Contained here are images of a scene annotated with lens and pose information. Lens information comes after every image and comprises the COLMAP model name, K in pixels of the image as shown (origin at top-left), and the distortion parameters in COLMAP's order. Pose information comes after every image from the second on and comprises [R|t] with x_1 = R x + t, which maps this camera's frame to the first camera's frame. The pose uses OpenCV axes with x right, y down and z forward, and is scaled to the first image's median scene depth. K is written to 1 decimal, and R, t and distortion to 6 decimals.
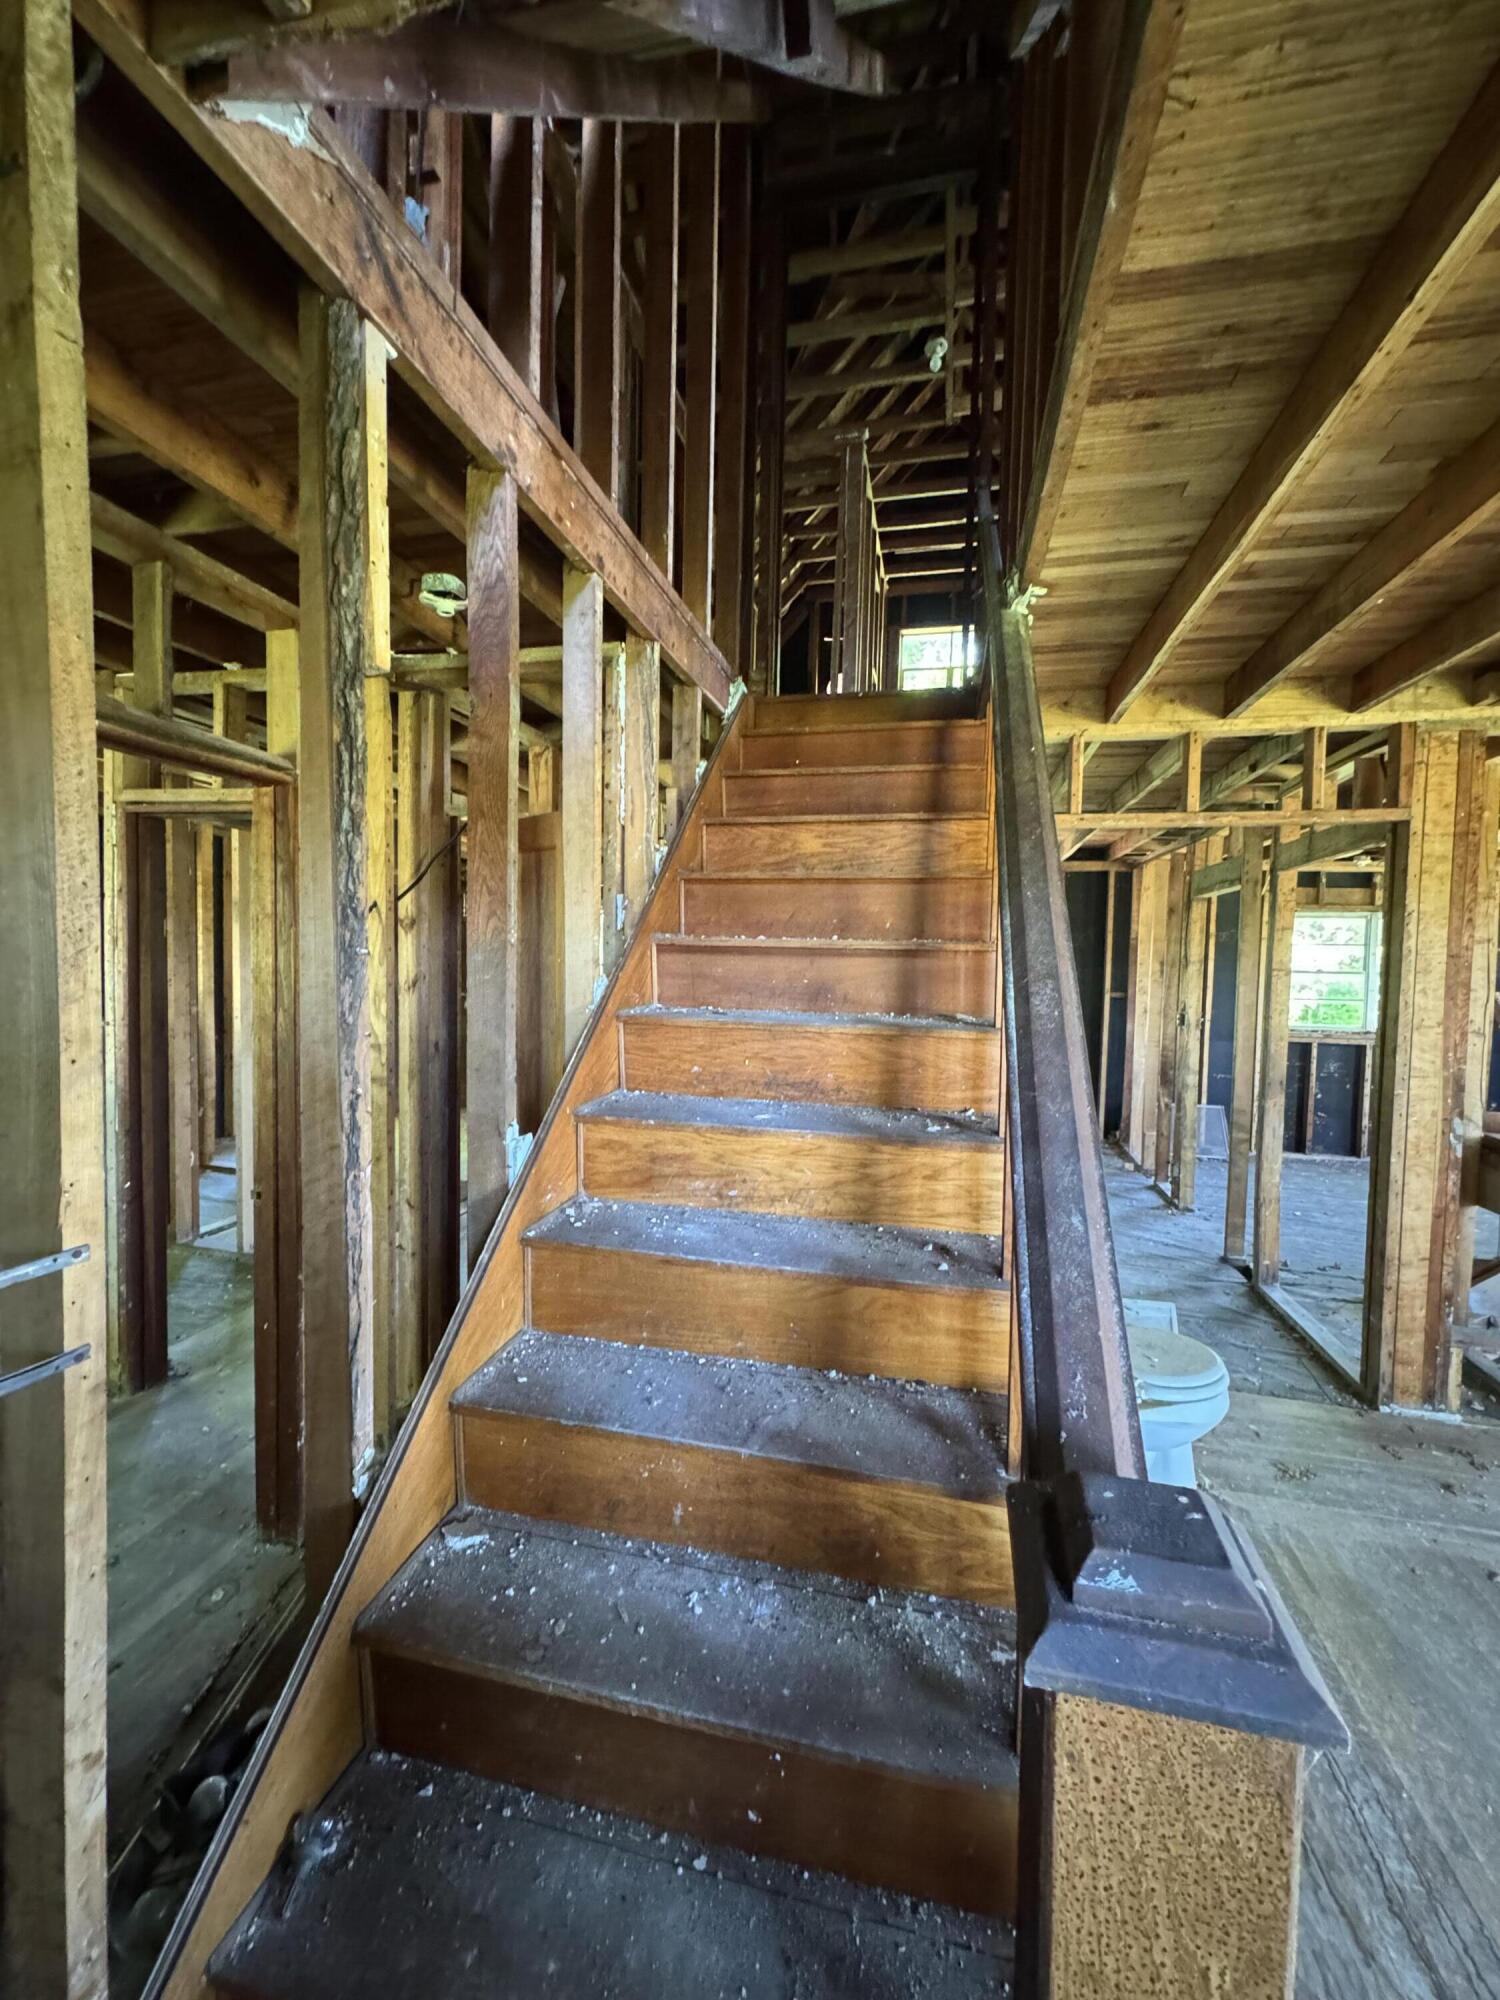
lens RADIAL K [[811.1, 0, 750.0], [0, 811.1, 1000.0], [0, 0, 1]] dist [-0.001225, -0.000245]
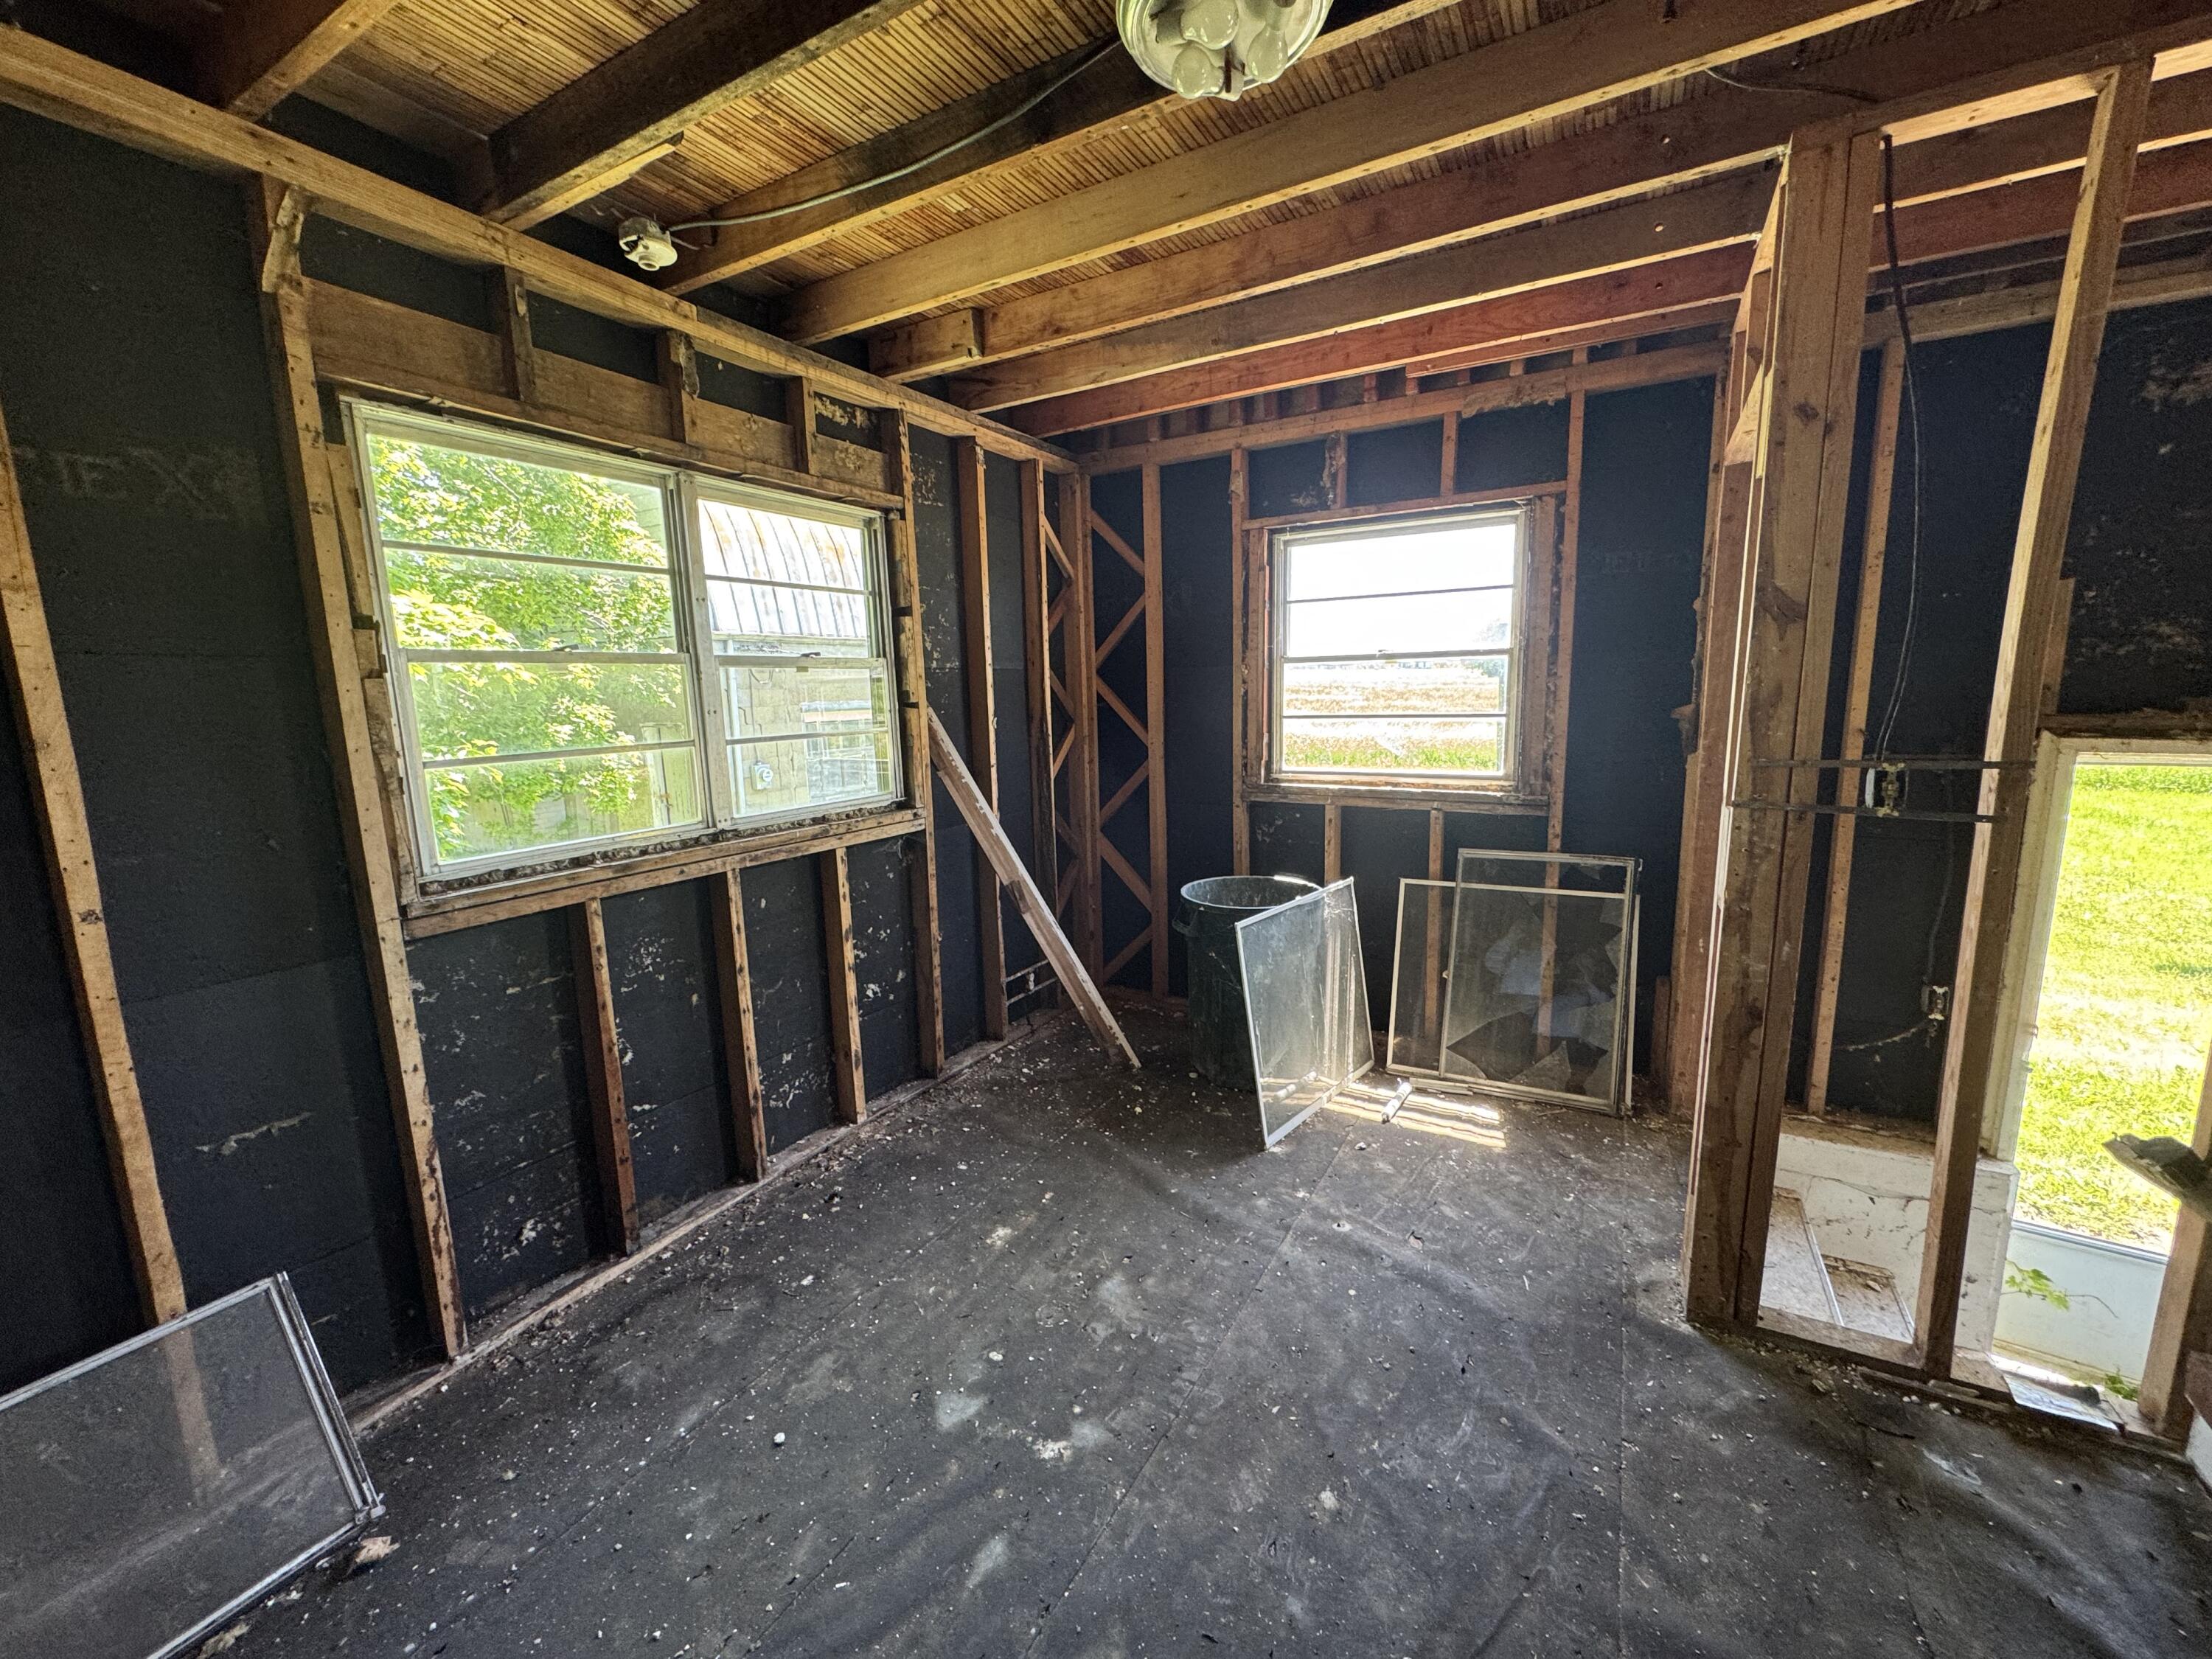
lens RADIAL K [[875.1, 0, 1106.0], [0, 875.1, 829.5], [0, 0, 1]] dist [-0.014546, 0.004549]
pose [[0.291336, -0.178999, 0.939725, 0.442775], [0.071987, 0.983655, 0.165049, -0.011986], [-0.953908, 0.019563, 0.299460, 0.703836]]
